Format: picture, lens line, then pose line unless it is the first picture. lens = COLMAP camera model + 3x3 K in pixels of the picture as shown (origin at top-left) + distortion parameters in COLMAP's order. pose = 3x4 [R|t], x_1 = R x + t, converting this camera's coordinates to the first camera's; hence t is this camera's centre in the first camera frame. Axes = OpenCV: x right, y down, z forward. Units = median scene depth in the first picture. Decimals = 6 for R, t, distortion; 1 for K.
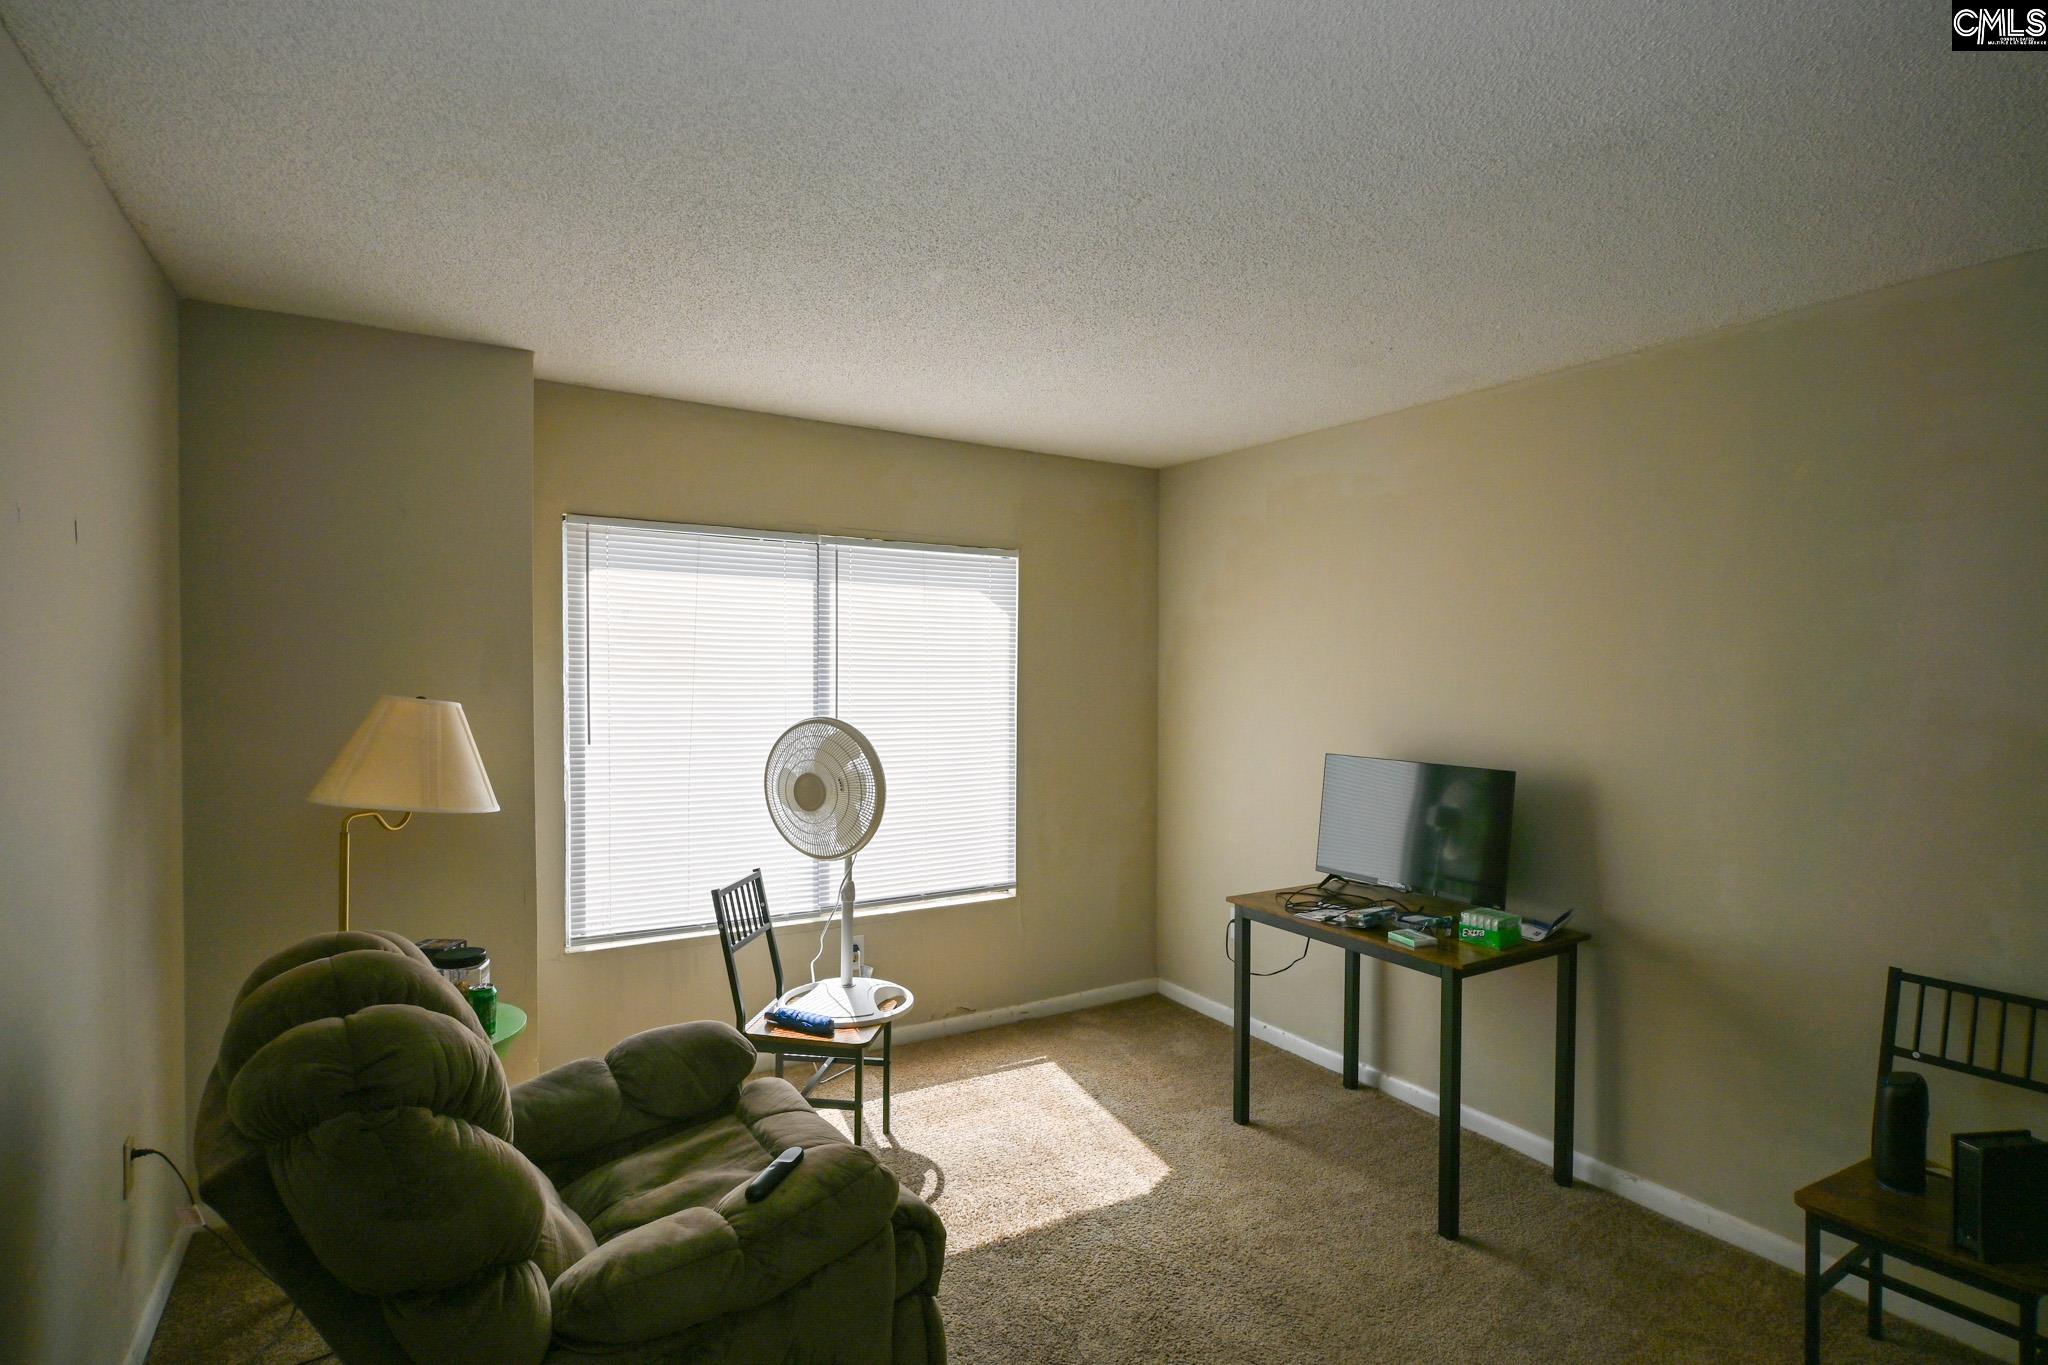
lens RADIAL K [[1018.9, 0, 1024.0], [0, 1018.9, 682.5], [0, 0, 1]] dist [-0.003554, 0.000410]
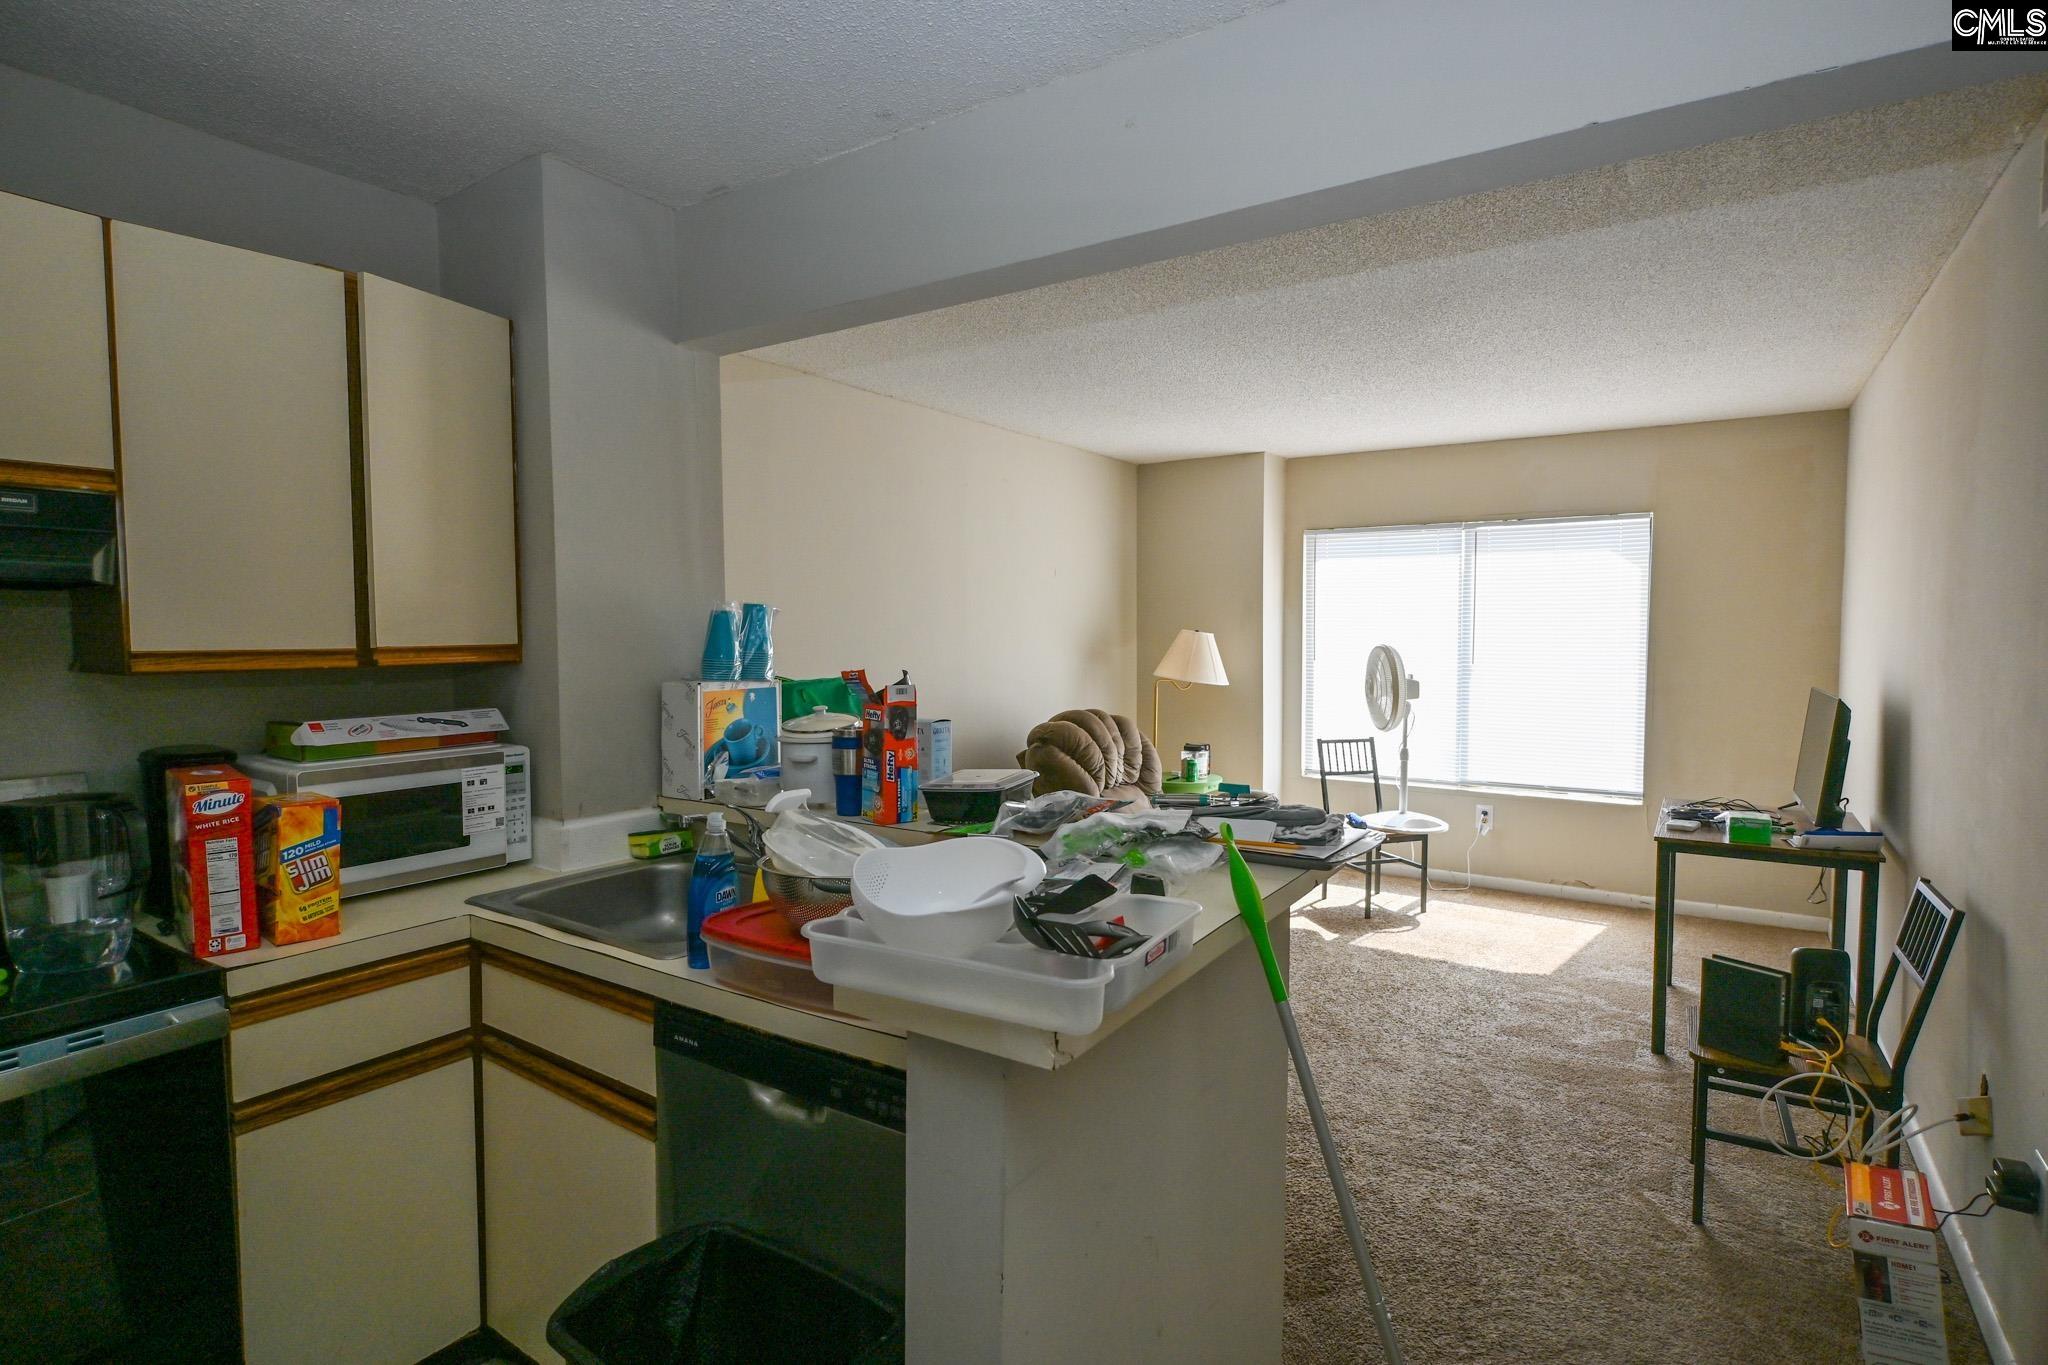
lens RADIAL K [[1018.9, 0, 1024.0], [0, 1018.9, 682.5], [0, 0, 1]] dist [-0.003554, 0.000410]
pose [[0.421439, 0.044424, -0.905768, 0.957439], [-0.004681, 0.998893, 0.046814, 0.018810], [0.906845, -0.015489, 0.421180, -0.197591]]
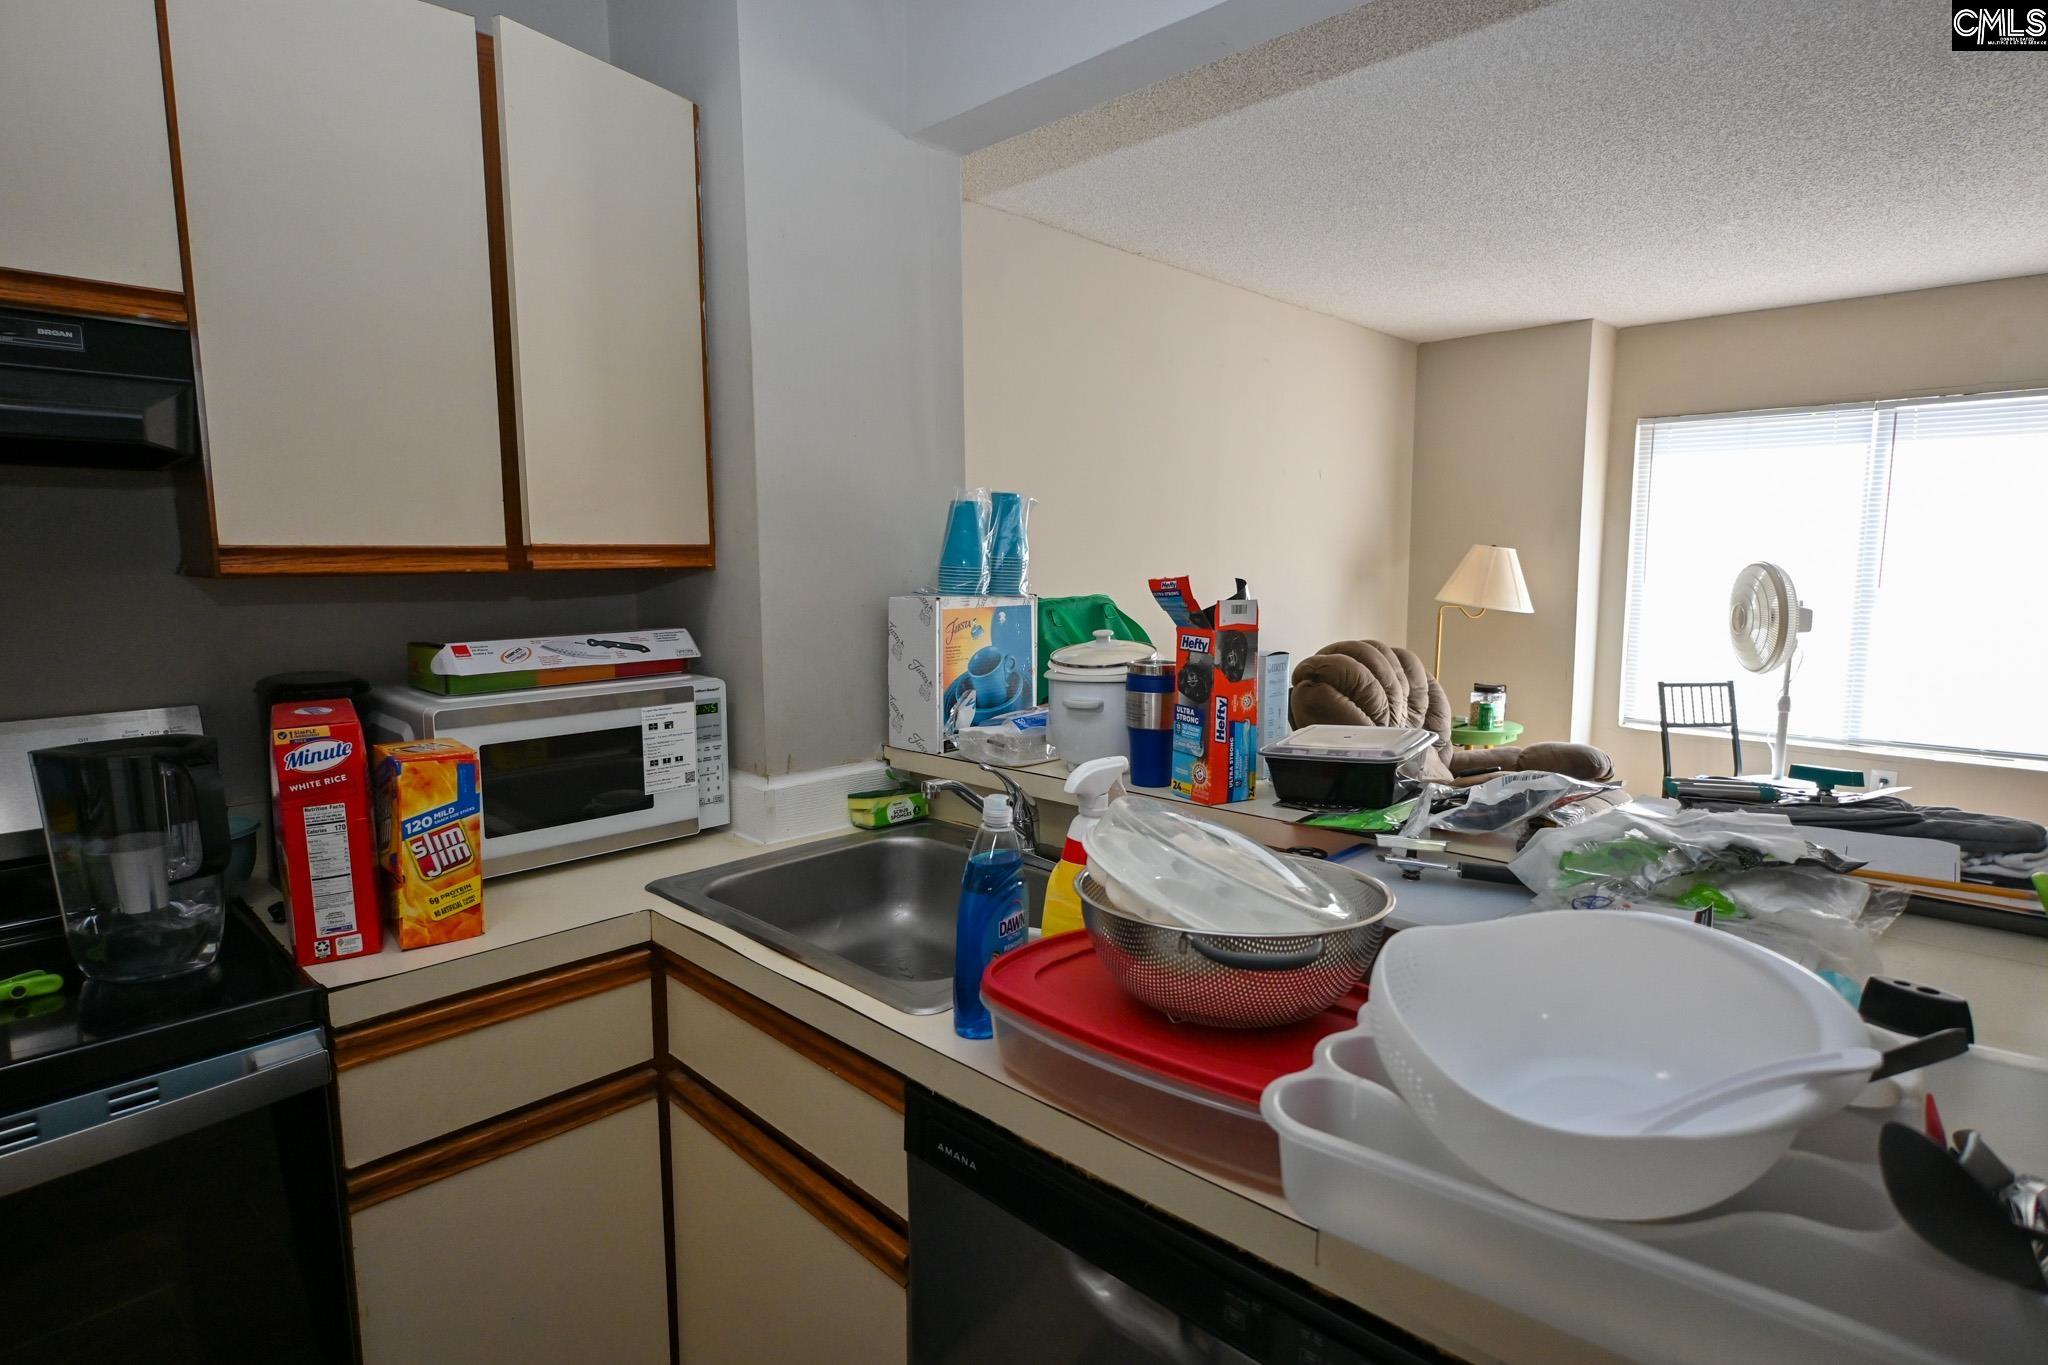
lens RADIAL K [[1045.8, 0, 1024.0], [0, 1045.8, 682.5], [0, 0, 1]] dist [-0.012115, 0.000727]
pose [[0.251728, 0.113121, -0.961164, 0.759294], [-0.003870, 0.993255, 0.115885, 0.033861], [0.967790, -0.025452, 0.250468, -0.197470]]
